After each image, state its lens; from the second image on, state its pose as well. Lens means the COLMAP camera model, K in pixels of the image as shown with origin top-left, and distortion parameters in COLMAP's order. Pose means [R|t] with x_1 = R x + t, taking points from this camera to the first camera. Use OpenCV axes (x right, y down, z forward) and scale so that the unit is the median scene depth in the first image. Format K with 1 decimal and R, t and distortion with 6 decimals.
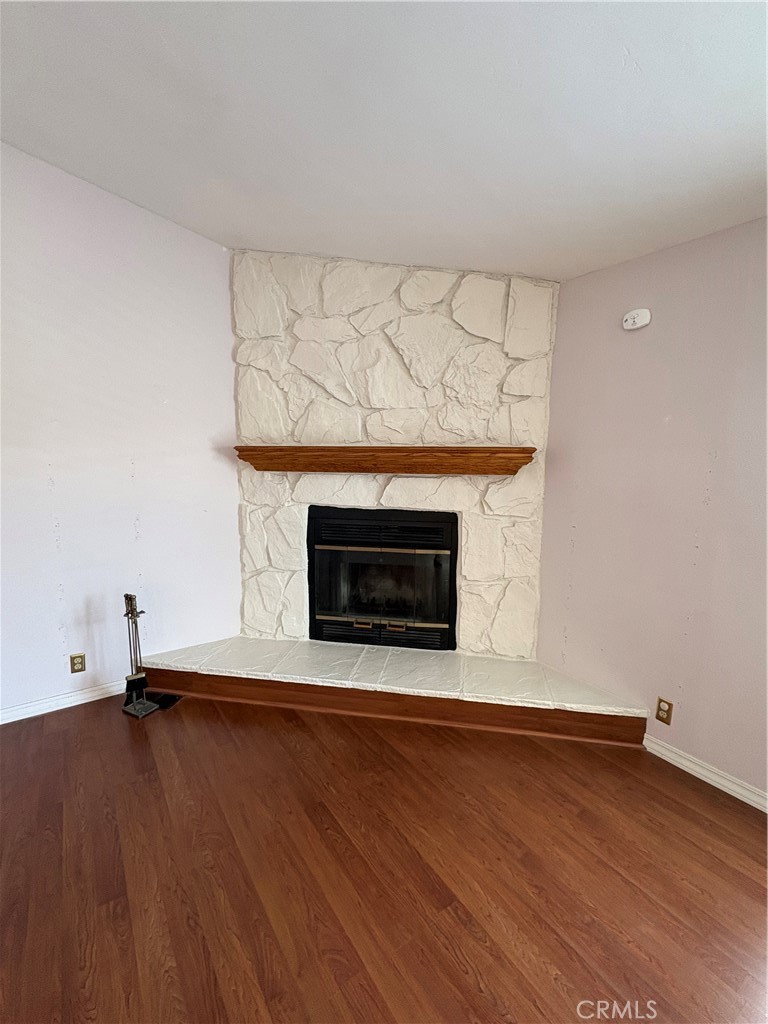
lens RADIAL K [[459.2, 0, 384.0], [0, 459.2, 512.0], [0, 0, 1]] dist [-0.002795, -0.000284]
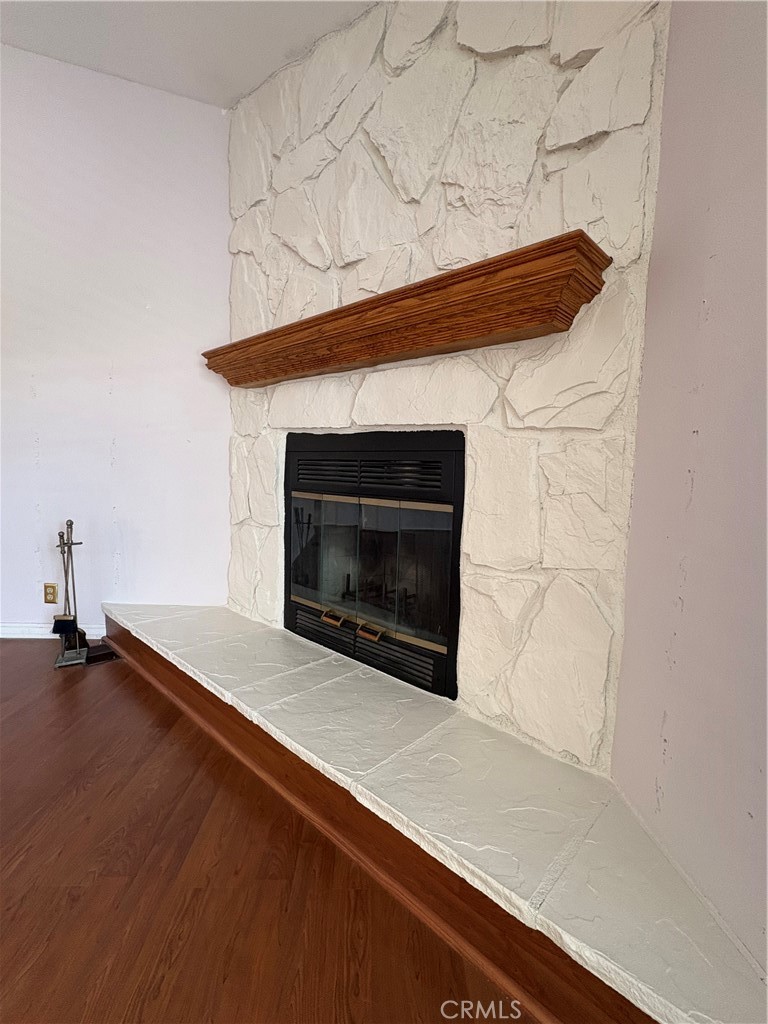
lens RADIAL K [[459.2, 0, 384.0], [0, 459.2, 512.0], [0, 0, 1]] dist [-0.002795, -0.000284]
pose [[0.845207, 0.070457, -0.529775, 0.365607], [-0.099621, 0.994669, -0.026651, 0.116380], [0.525073, 0.075302, 0.847720, 0.525804]]
